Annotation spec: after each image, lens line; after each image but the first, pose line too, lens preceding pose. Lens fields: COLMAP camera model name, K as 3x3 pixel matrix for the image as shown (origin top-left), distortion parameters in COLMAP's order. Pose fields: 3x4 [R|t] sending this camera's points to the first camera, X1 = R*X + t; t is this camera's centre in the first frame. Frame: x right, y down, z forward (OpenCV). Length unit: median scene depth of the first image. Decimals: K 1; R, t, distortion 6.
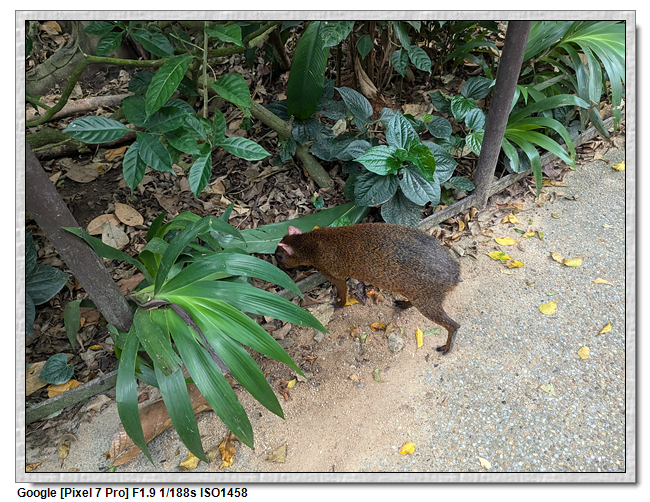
lens RADIAL K [[457.8, 0, 326.7], [0, 457.8, 263.5], [0, 0, 1]] dist [0.067553, -0.063049]
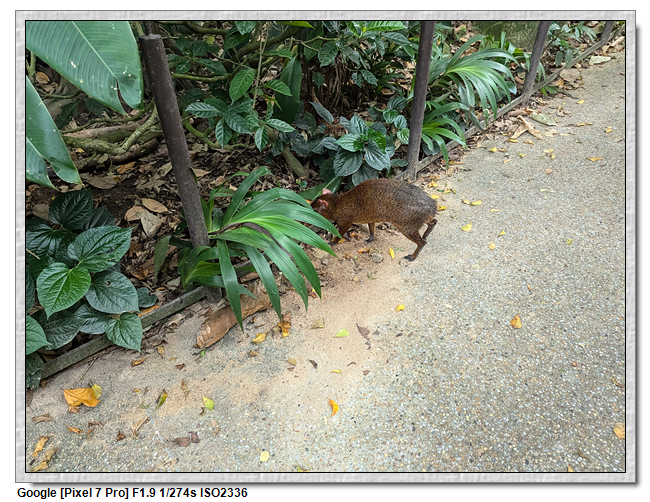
lens RADIAL K [[447.4, 0, 331.7], [0, 447.4, 249.5], [0, 0, 1]] dist [0.077895, -0.073309]
pose [[0.975409, -0.097174, 0.197823, -0.225669], [0.123262, 0.984580, -0.124128, 0.248253], [-0.182711, 0.145460, 0.972347, -0.313357]]
